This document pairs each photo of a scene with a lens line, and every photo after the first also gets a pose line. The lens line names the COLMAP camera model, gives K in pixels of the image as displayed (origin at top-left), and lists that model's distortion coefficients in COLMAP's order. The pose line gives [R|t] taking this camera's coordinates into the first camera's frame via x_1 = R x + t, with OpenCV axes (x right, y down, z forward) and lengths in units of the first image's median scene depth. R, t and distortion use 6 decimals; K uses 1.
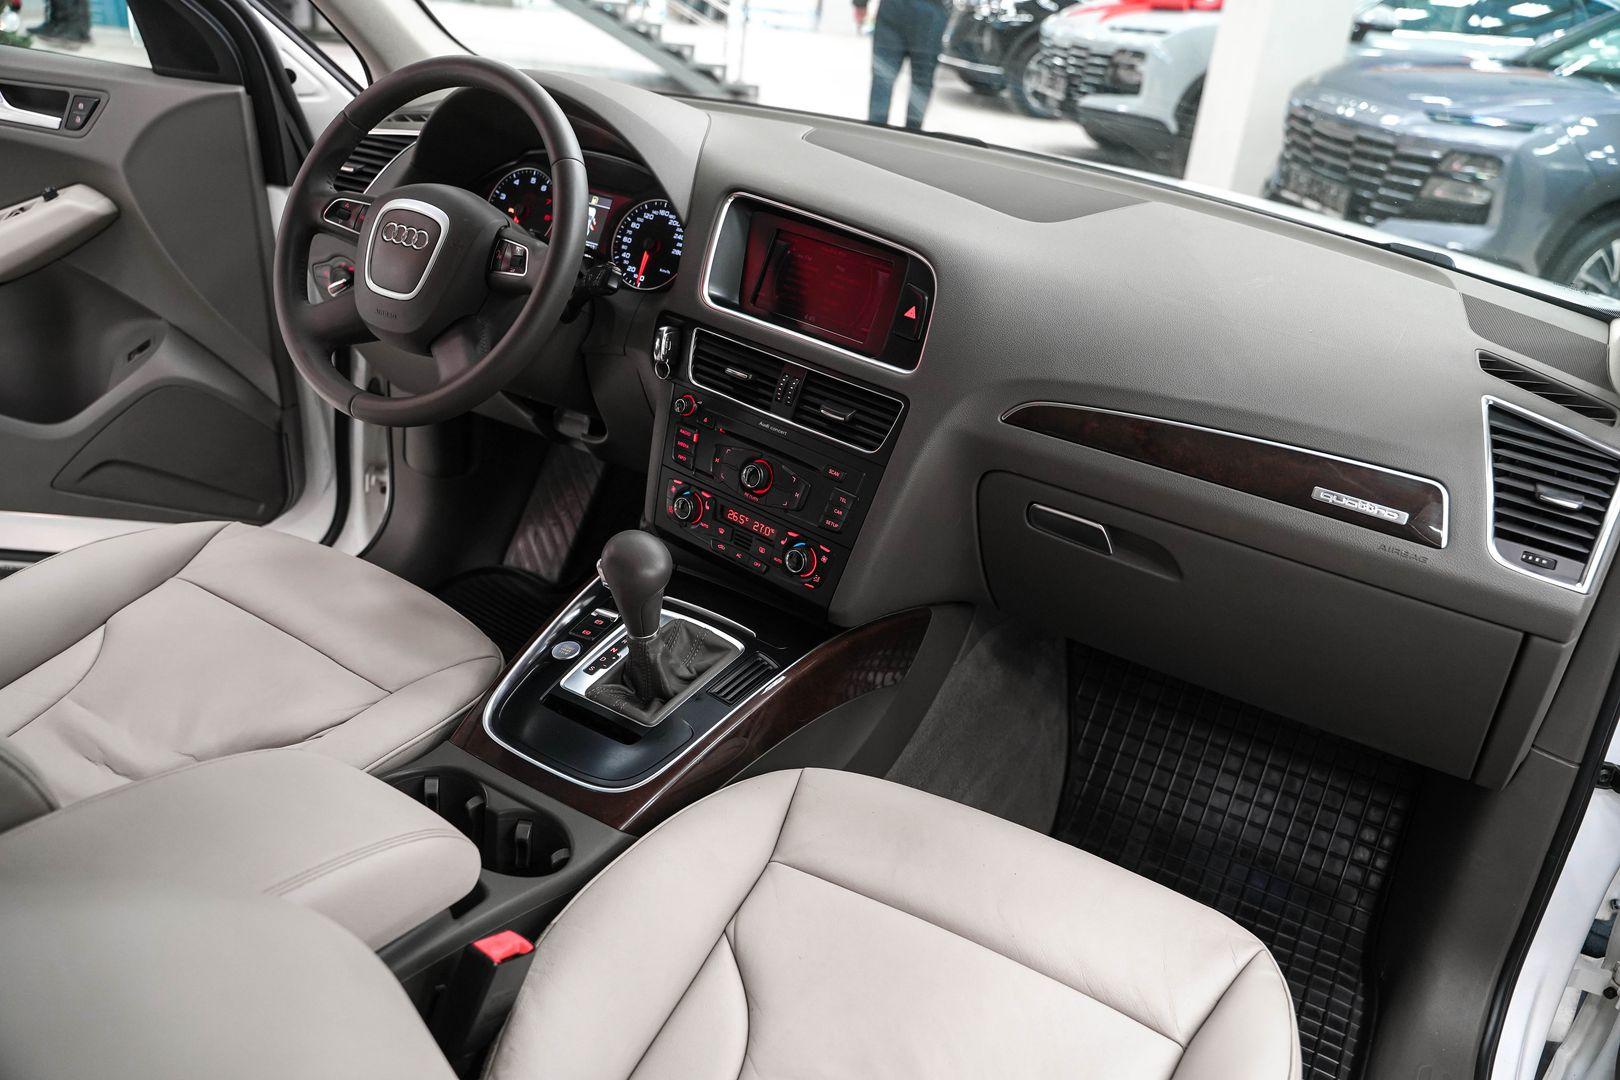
lens RADIAL K [[1309.9, 0, 810.0], [0, 1309.9, 540.0], [0, 0, 1]] dist [-0.107022, 0.071294]
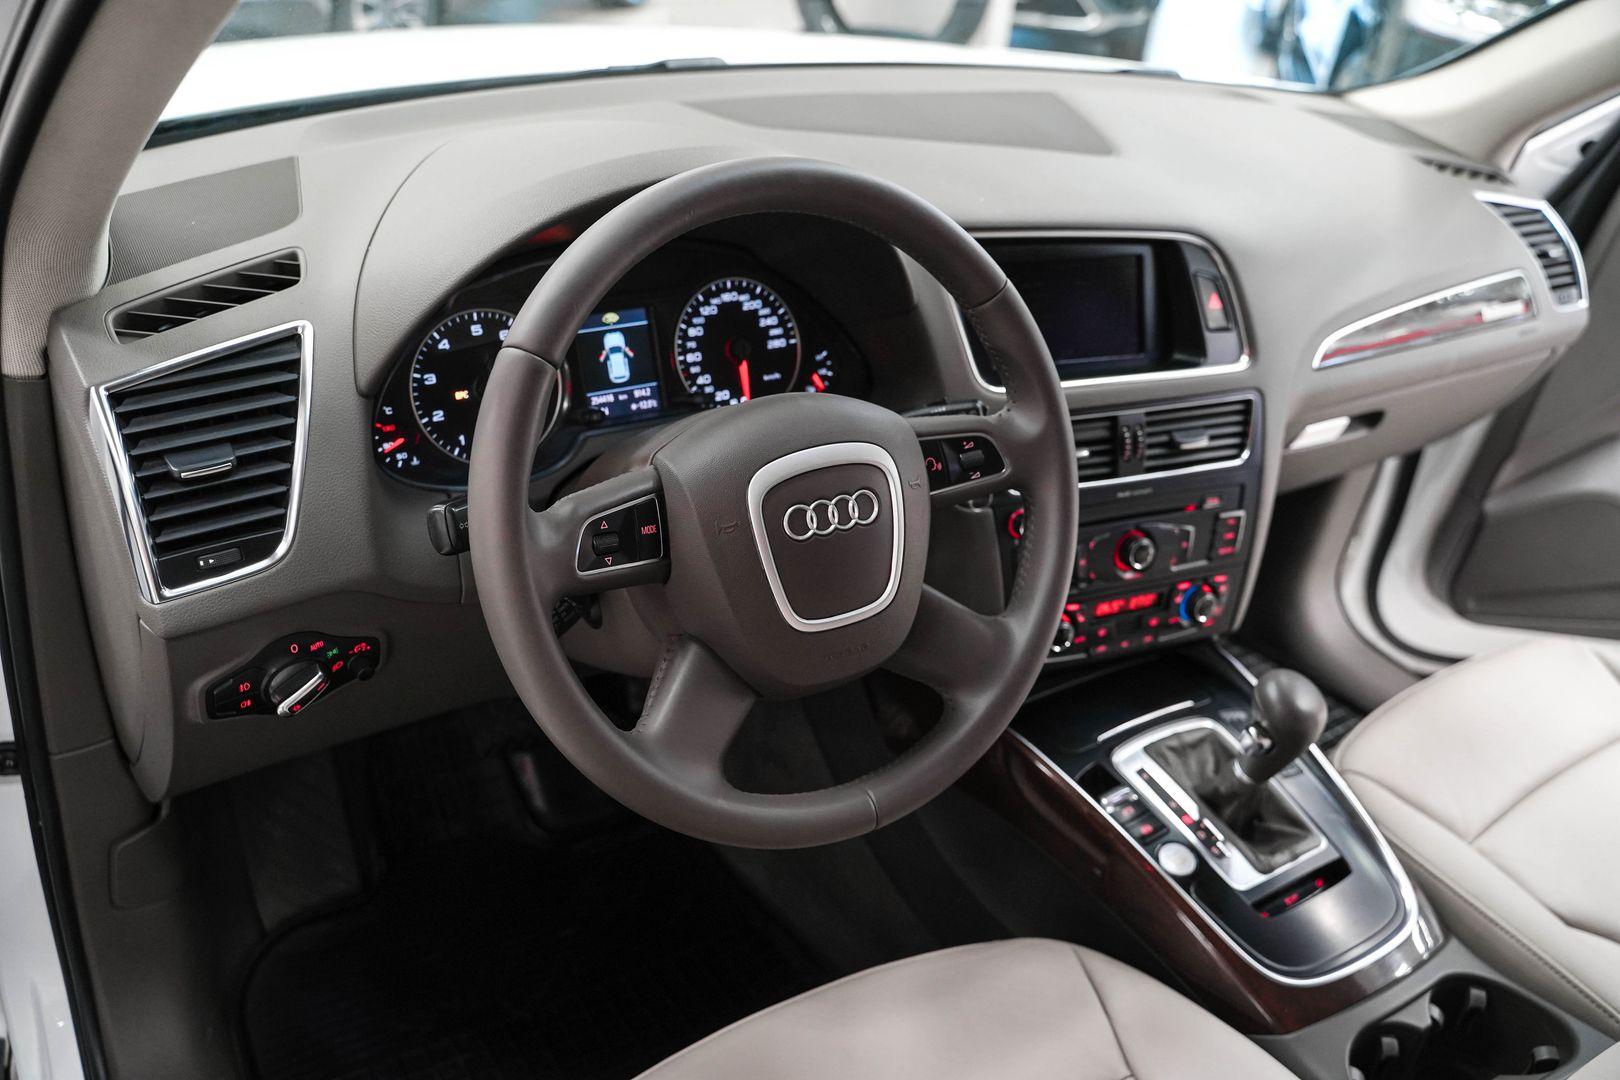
lens RADIAL K [[1309.9, 0, 810.0], [0, 1309.9, 540.0], [0, 0, 1]] dist [-0.107022, 0.071294]
pose [[0.462069, -0.515674, 0.721507, -0.680050], [0.346269, 0.853896, 0.388536, -0.417818], [-0.816450, 0.070305, 0.573121, 0.641031]]
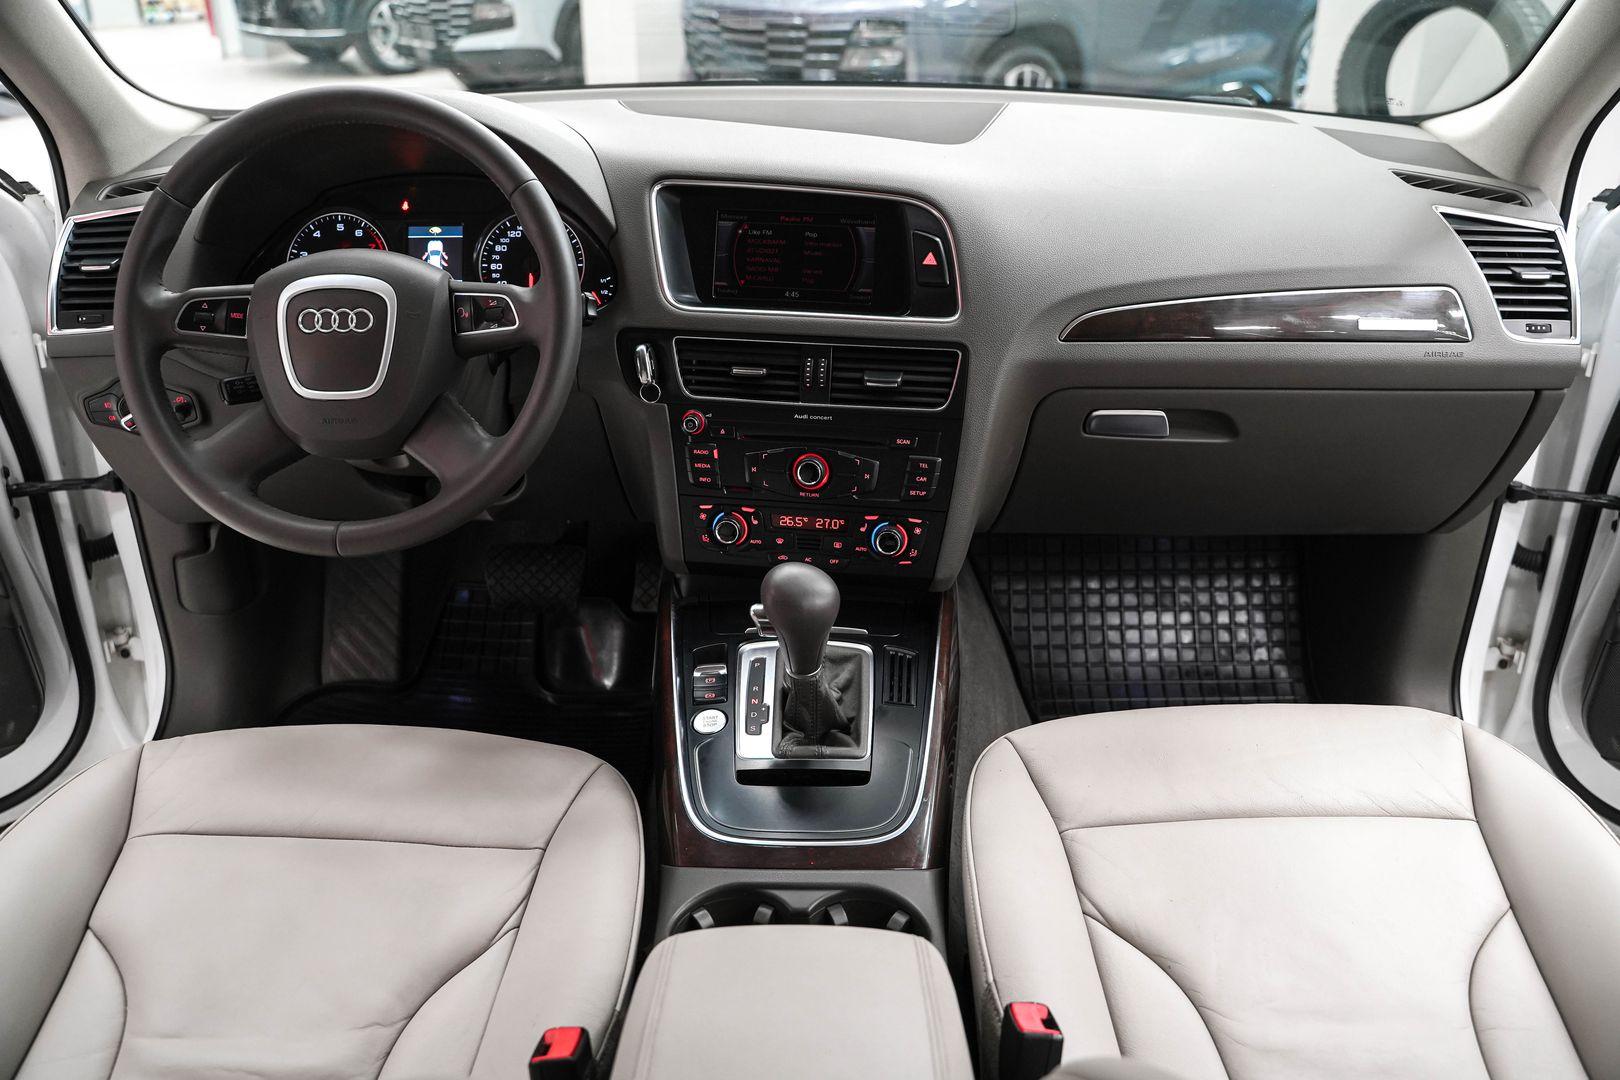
lens RADIAL K [[1309.9, 0, 810.0], [0, 1309.9, 540.0], [0, 0, 1]] dist [-0.107022, 0.071294]
pose [[0.859175, -0.324829, 0.395353, -0.393213], [0.306009, 0.945444, 0.111779, -0.098986], [-0.410093, 0.024943, 0.911702, 0.142023]]
